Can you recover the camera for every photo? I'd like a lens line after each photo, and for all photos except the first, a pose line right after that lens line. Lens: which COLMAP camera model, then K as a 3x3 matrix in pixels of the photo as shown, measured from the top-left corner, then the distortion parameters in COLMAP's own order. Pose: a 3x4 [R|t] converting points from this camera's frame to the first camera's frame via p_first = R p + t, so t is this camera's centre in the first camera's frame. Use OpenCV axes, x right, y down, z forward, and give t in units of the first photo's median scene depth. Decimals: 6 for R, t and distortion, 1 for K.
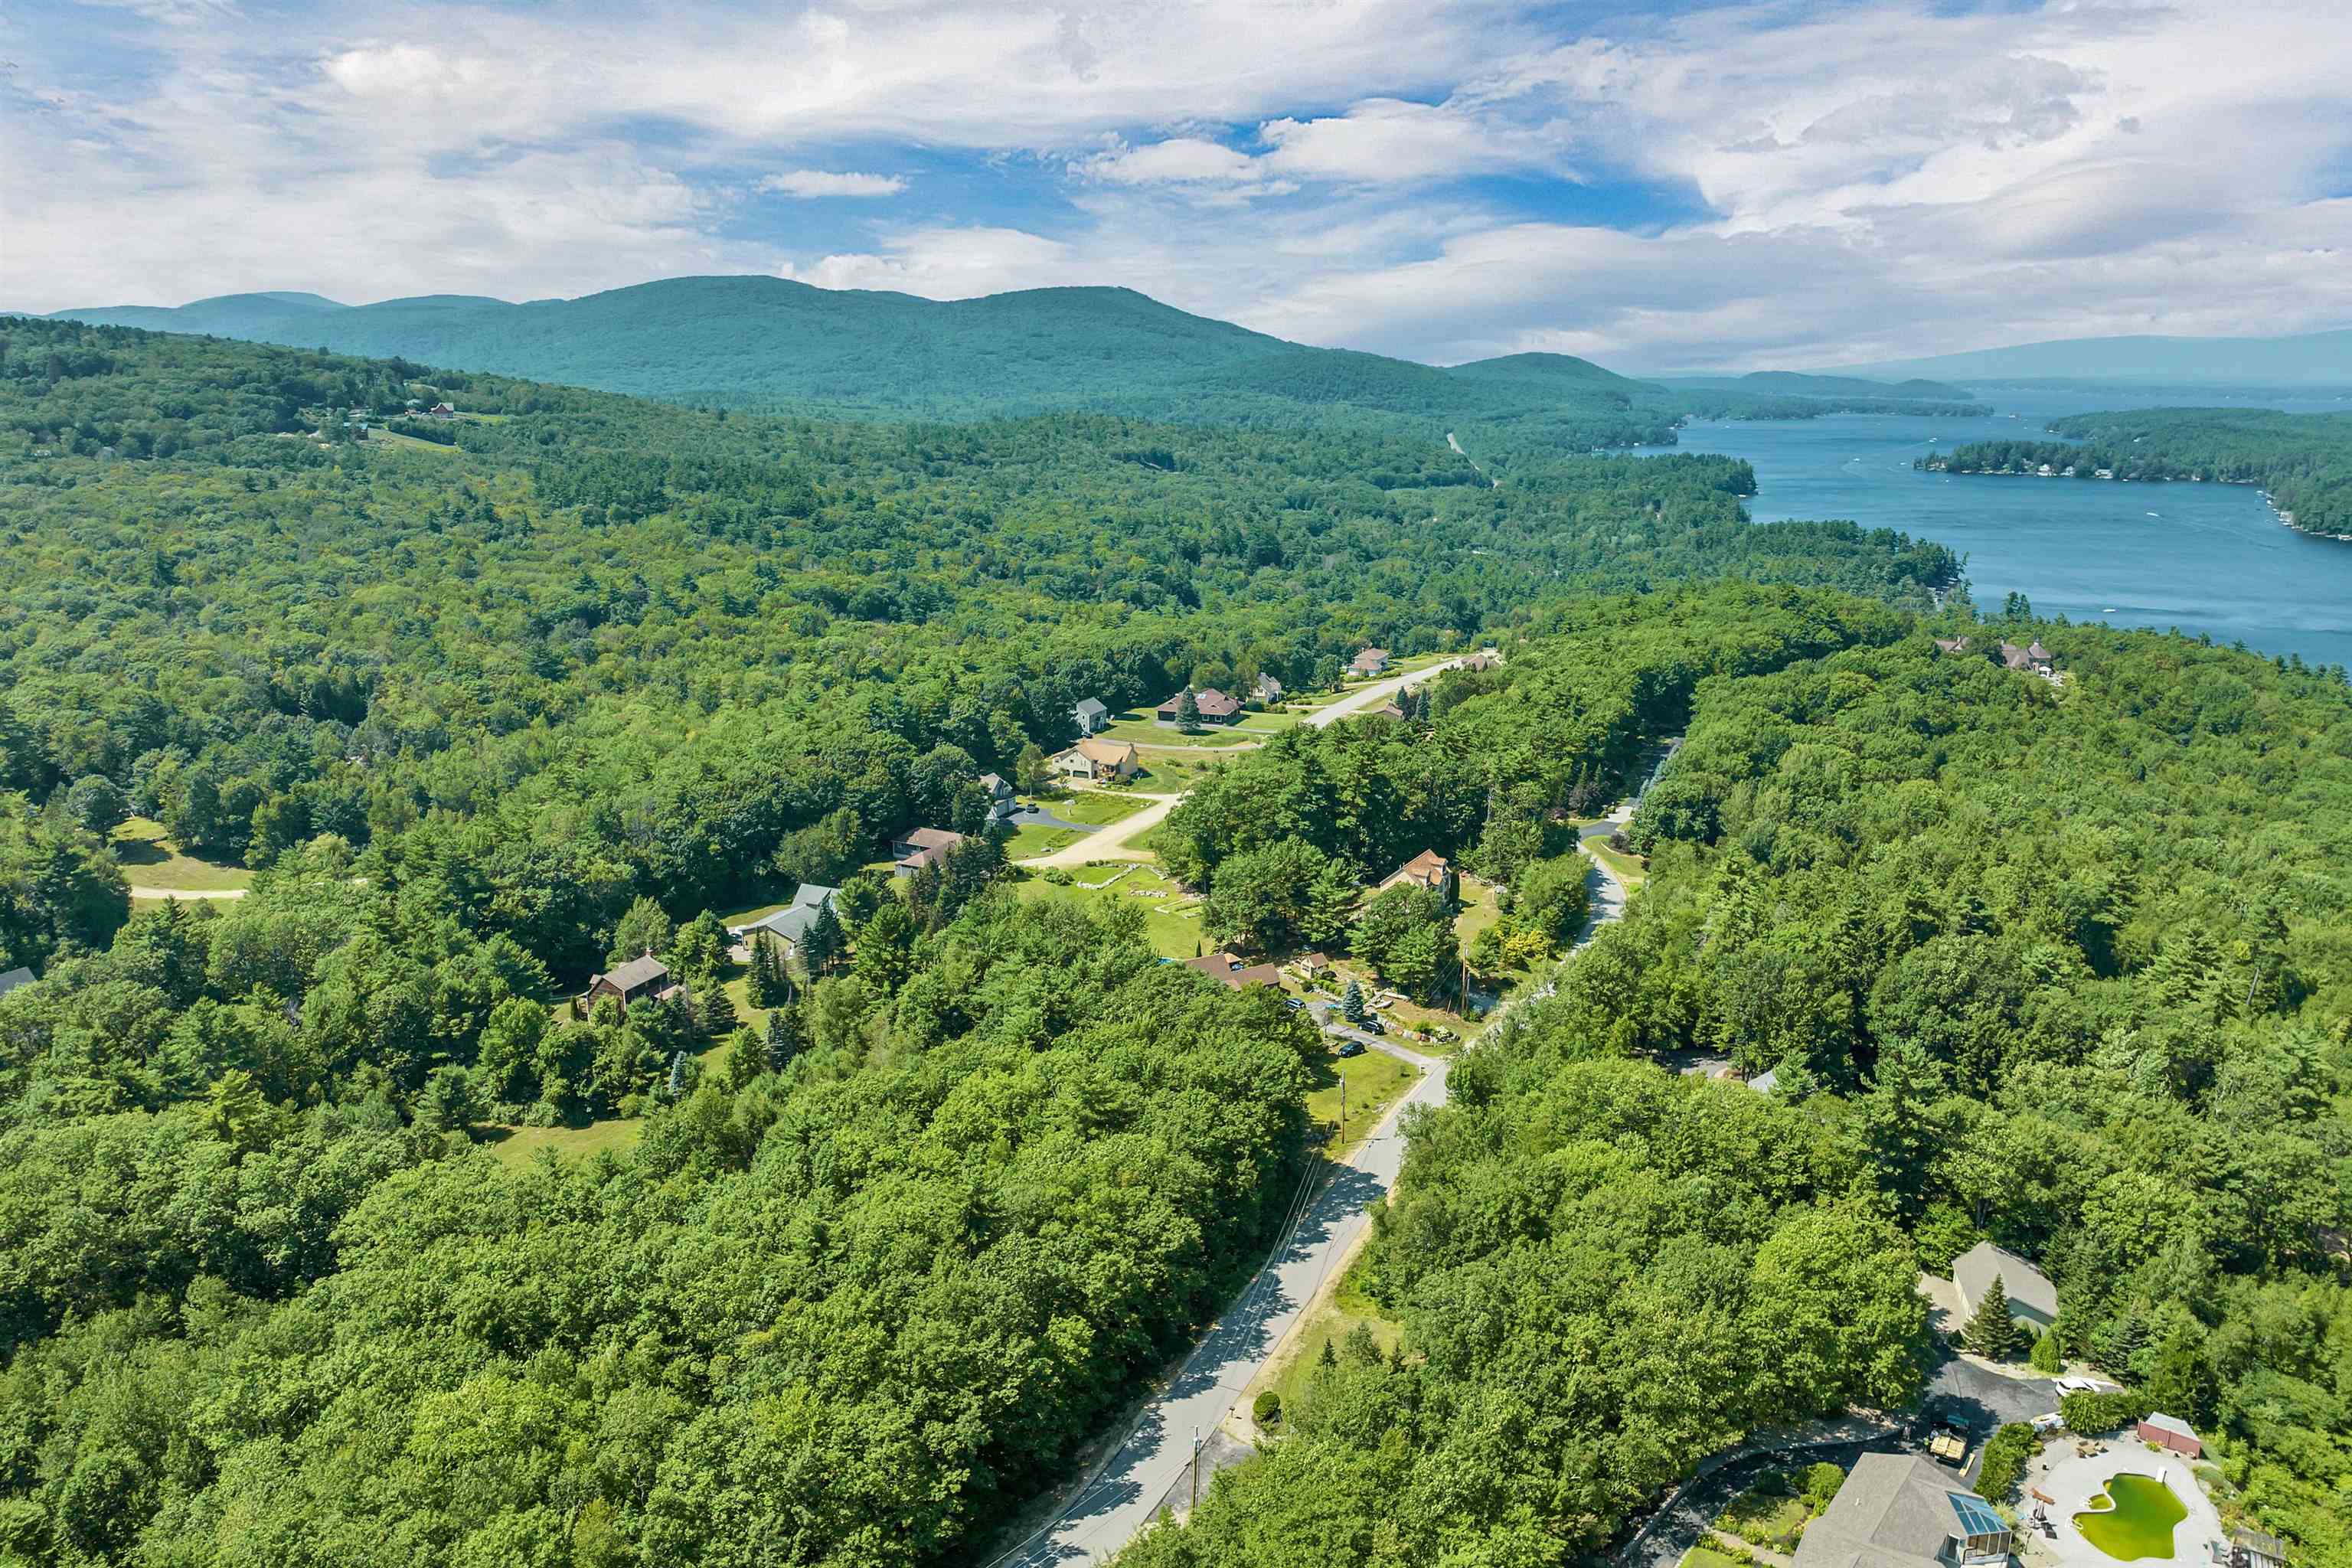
lens RADIAL K [[1699.8, 0, 1182.3], [0, 1699.8, 797.3], [0, 0, 1]] dist [-0.040129, 0.002682]
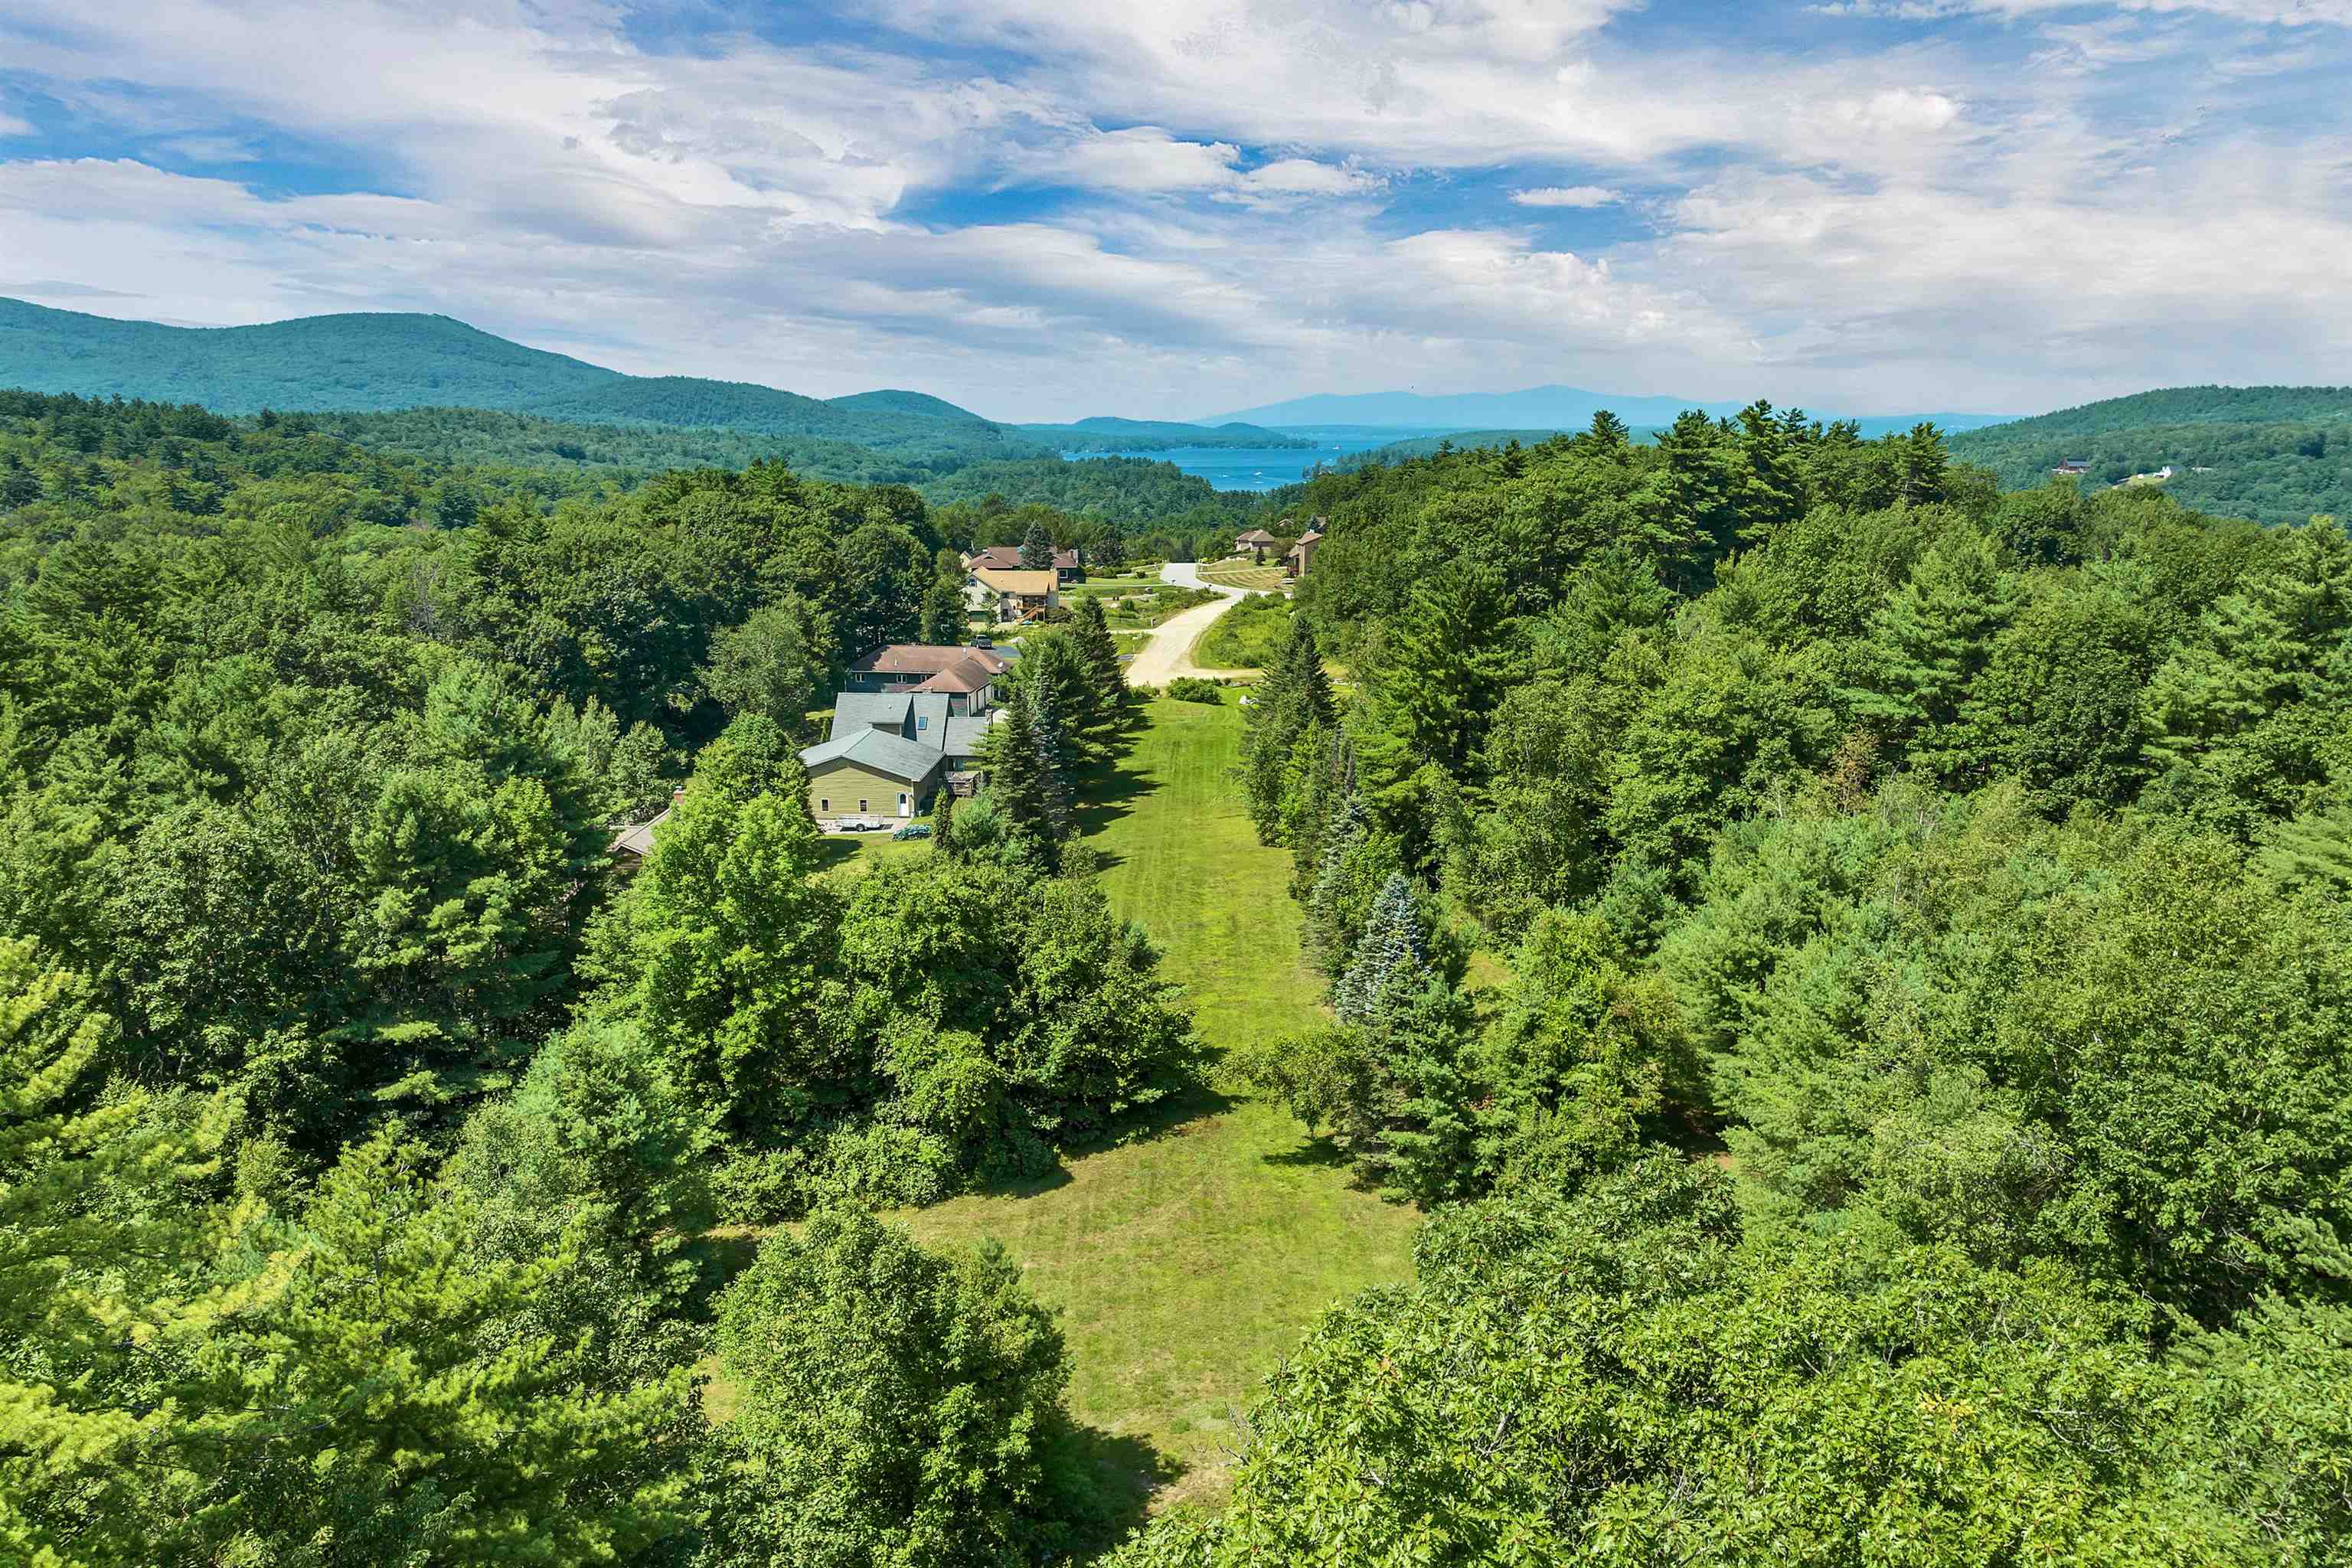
lens RADIAL K [[1699.8, 0, 1182.3], [0, 1699.8, 797.3], [0, 0, 1]] dist [-0.040129, 0.002682]
pose [[0.929147, -0.074113, 0.362205, -0.347239], [0.083834, 0.996417, -0.011172, 0.105691], [-0.360080, 0.040746, 0.932031, 0.566343]]
